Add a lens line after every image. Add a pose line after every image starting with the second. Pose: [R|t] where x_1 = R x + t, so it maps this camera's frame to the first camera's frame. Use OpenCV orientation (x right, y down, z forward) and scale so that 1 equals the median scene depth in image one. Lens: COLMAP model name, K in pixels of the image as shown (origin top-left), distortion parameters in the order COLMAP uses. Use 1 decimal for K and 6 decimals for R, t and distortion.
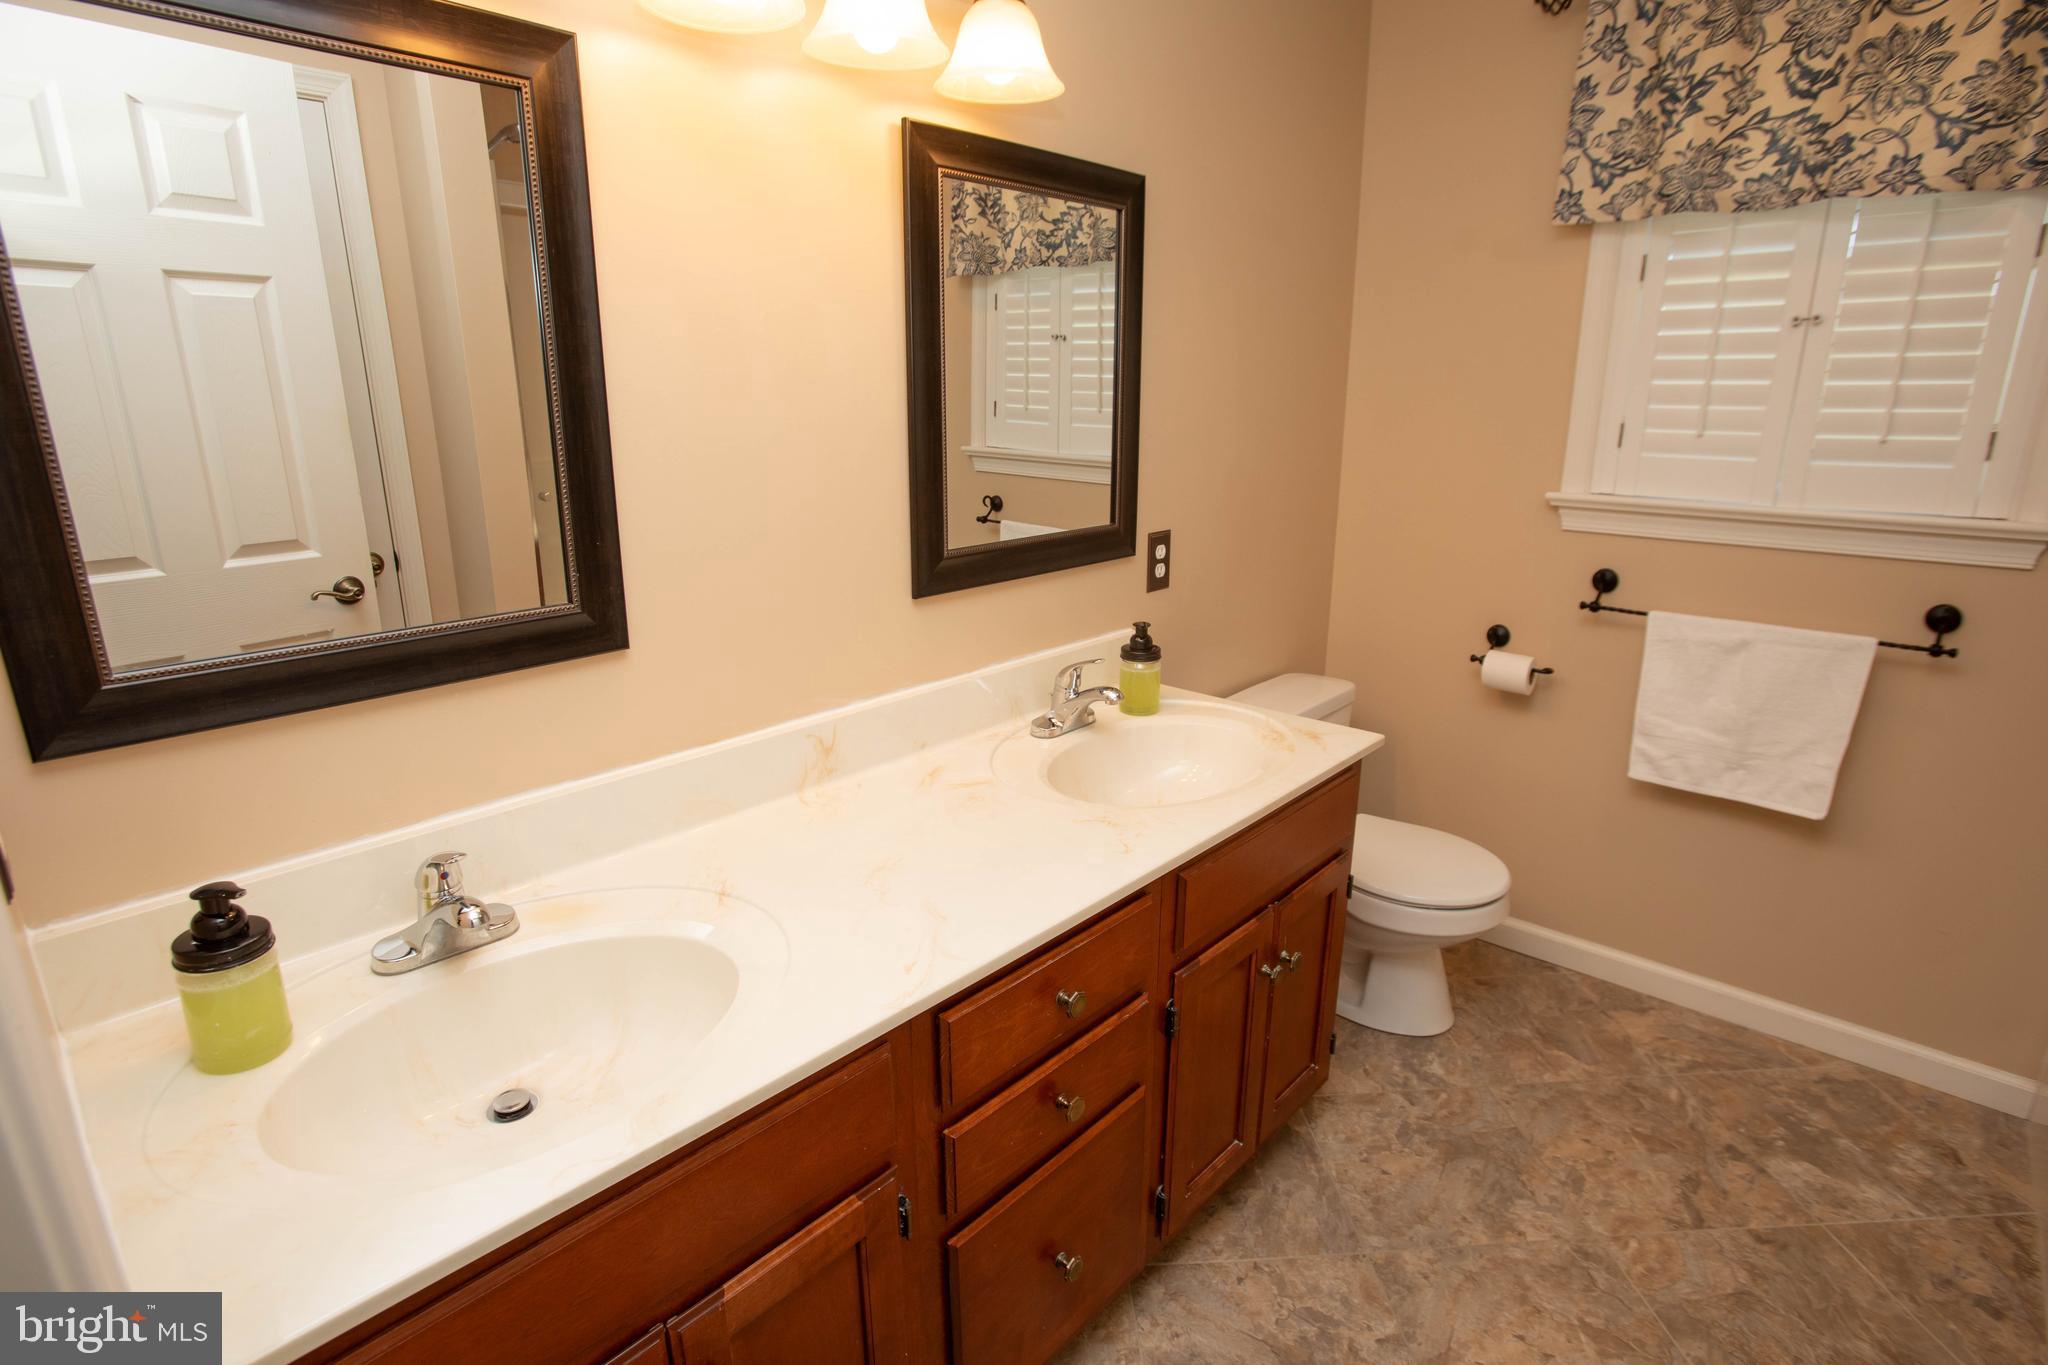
lens RADIAL K [[1027.5, 0, 1024.0], [0, 1027.5, 682.5], [0, 0, 1]] dist [-0.042243, 0.019479]
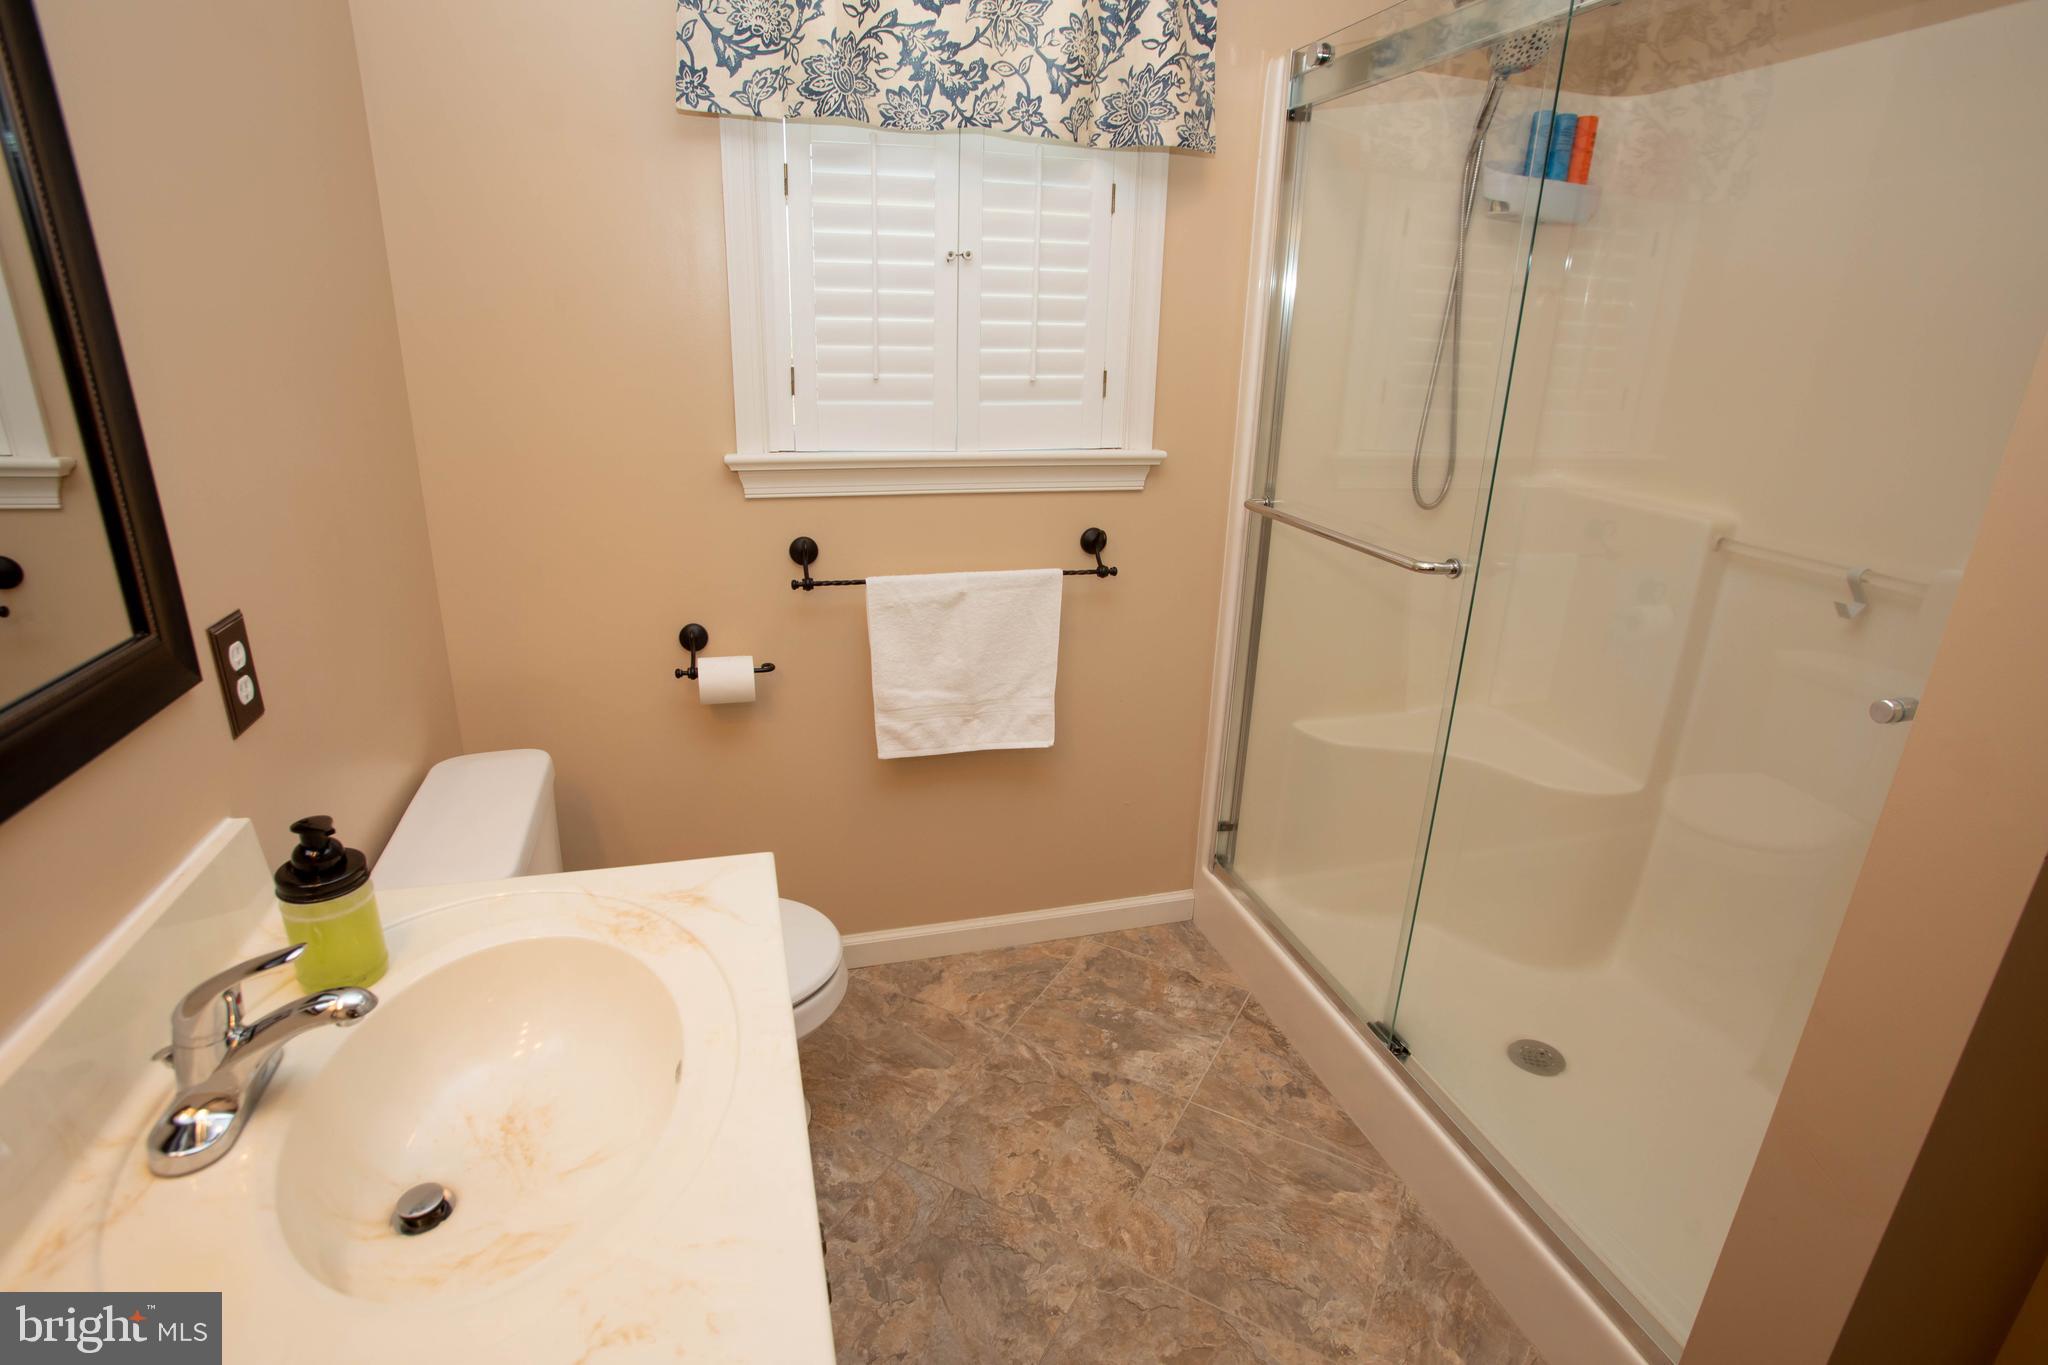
lens RADIAL K [[1021.5, 0, 1026.4], [0, 1021.5, 690.9], [0, 0, 1]] dist [-0.096070, 0.061807]
pose [[0.519741, -0.276039, 0.808500, -0.070119], [0.208823, 0.958704, 0.193080, -0.136727], [-0.828409, 0.068481, 0.555921, 0.449024]]
